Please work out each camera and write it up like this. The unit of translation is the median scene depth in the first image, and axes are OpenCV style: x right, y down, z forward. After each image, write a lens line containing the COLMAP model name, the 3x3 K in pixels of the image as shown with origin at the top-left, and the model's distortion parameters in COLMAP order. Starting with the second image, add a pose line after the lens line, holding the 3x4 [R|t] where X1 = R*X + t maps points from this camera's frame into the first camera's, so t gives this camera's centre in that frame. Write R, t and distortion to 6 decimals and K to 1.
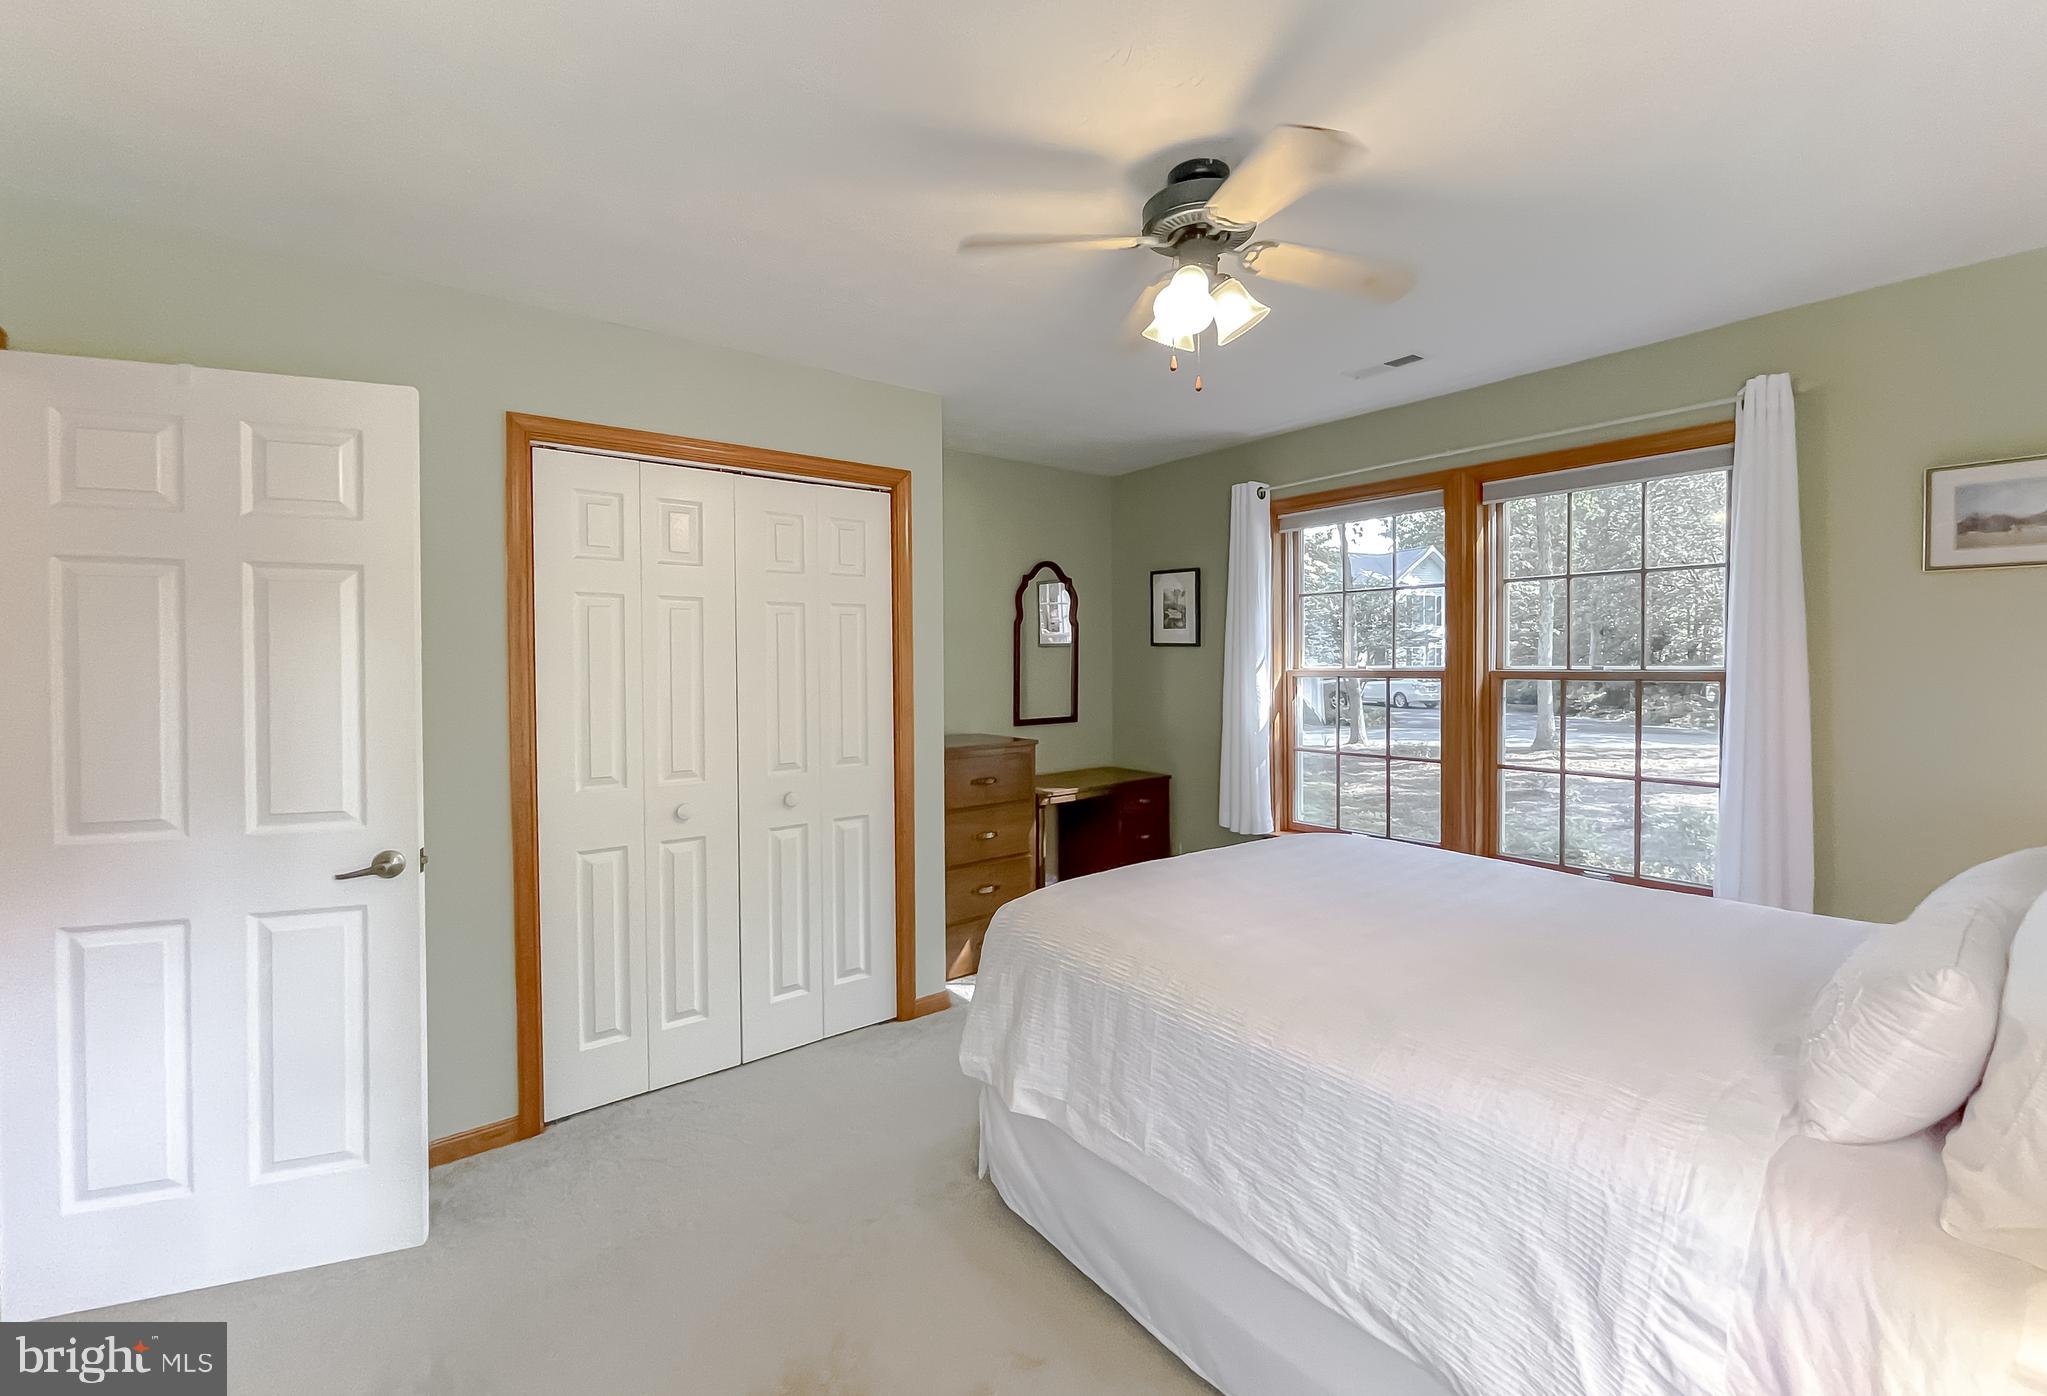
lens RADIAL K [[884.2, 0, 1047.9], [0, 884.2, 670.4], [0, 0, 1]] dist [-0.001784, -0.000202]
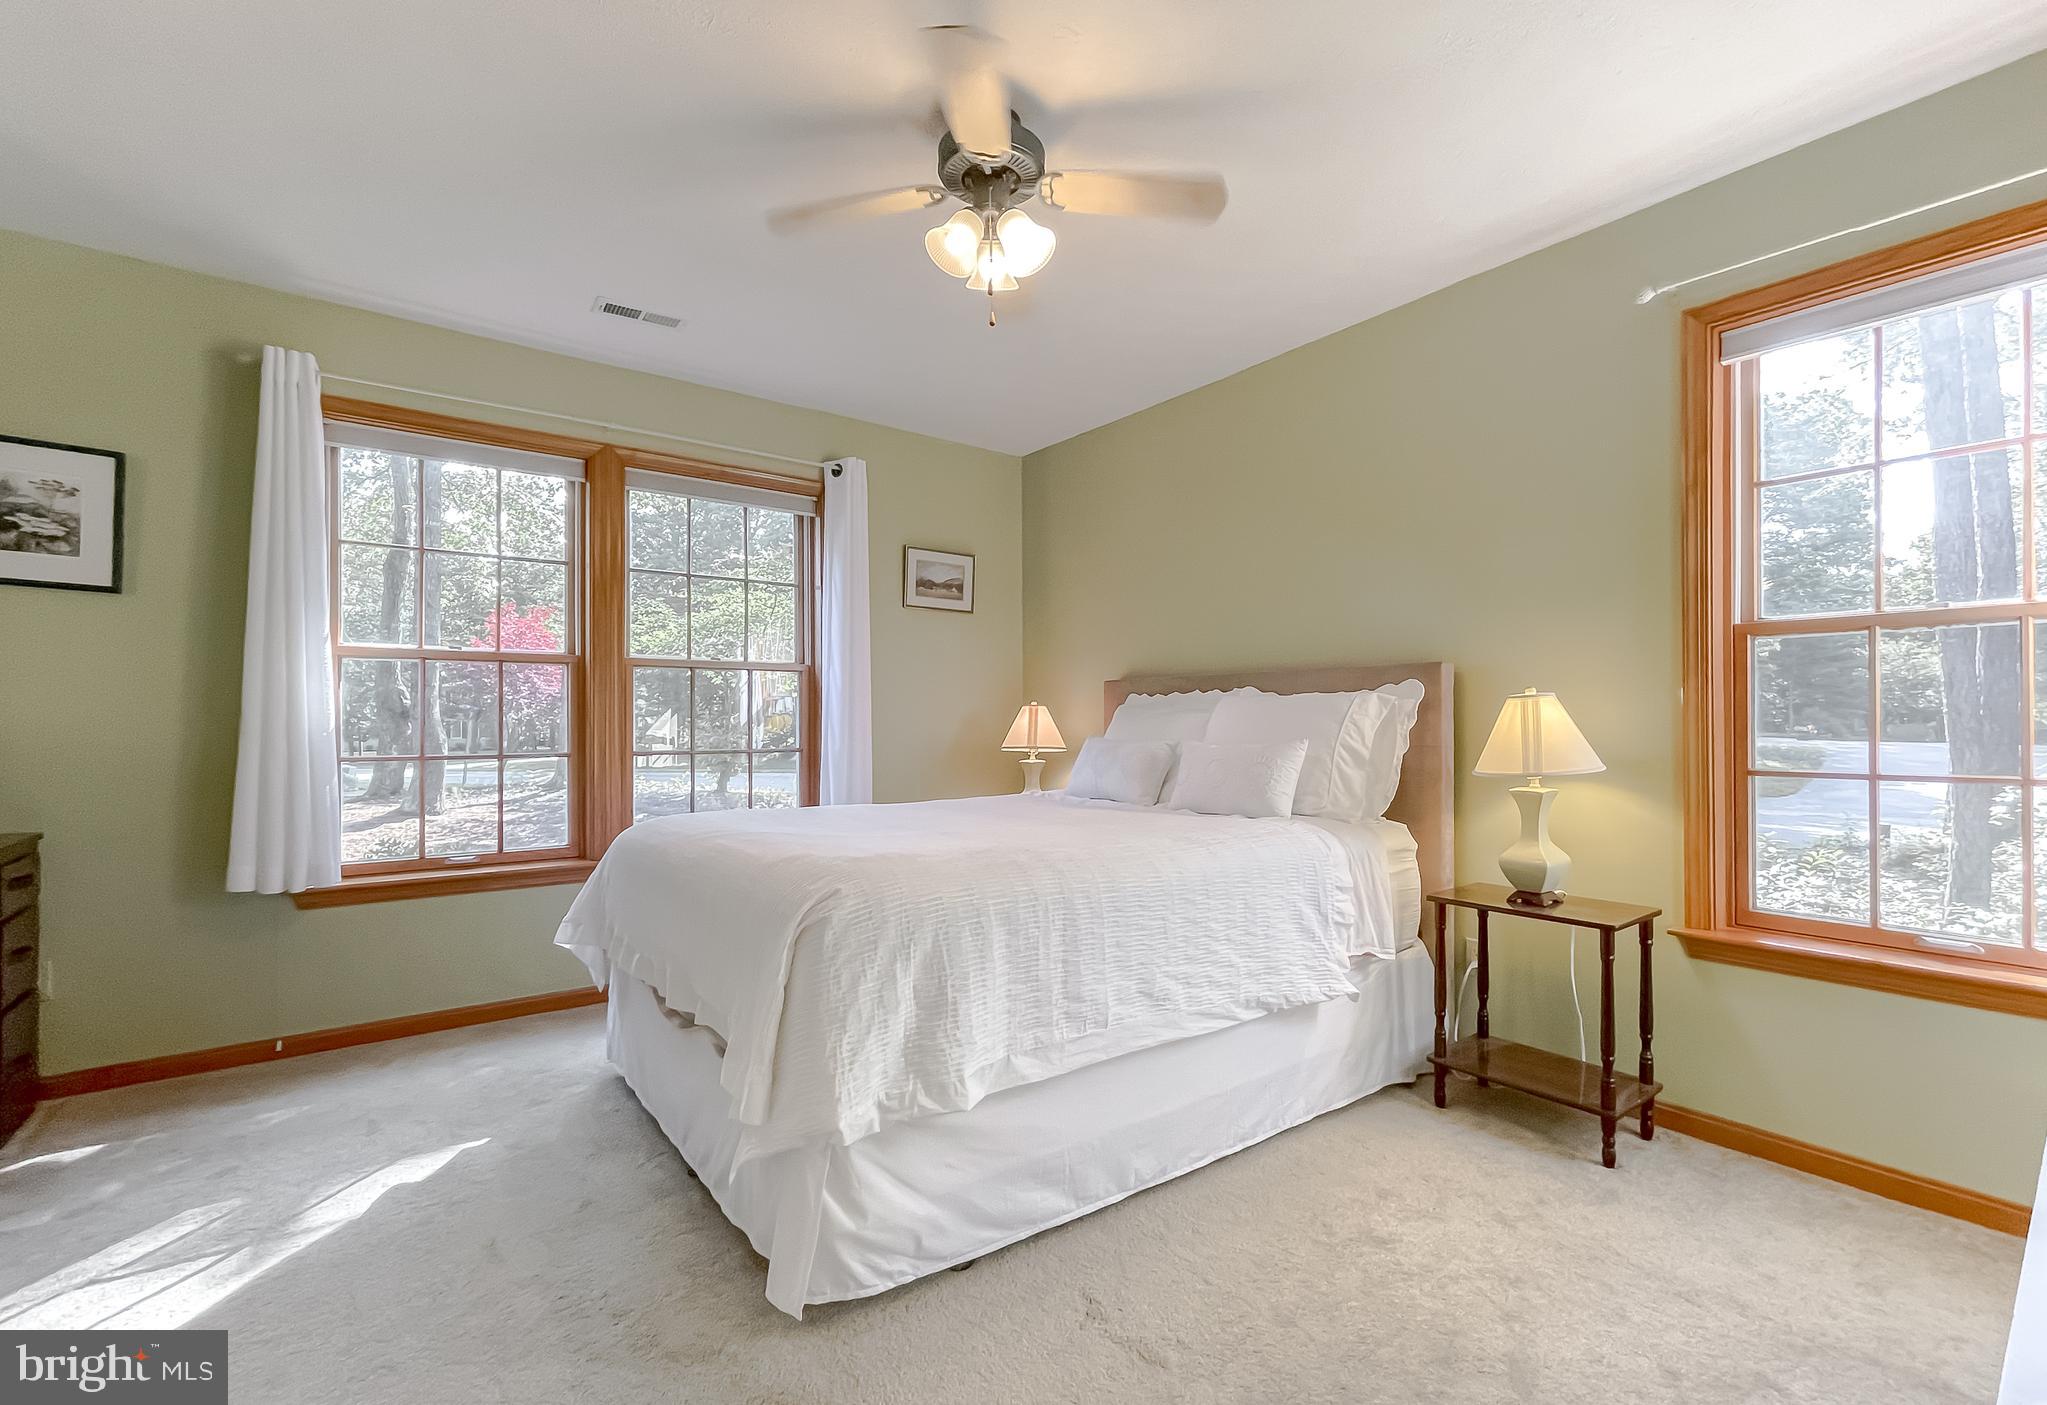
lens RADIAL K [[884.2, 0, 1023.4], [0, 884.2, 709.5], [0, 0, 1]] dist [-0.001784, -0.000202]
pose [[0.031180, 0.022939, 0.999251, -0.888242], [0.015687, 0.999602, -0.023437, 0.166283], [-0.999391, 0.016406, 0.030808, 0.970383]]
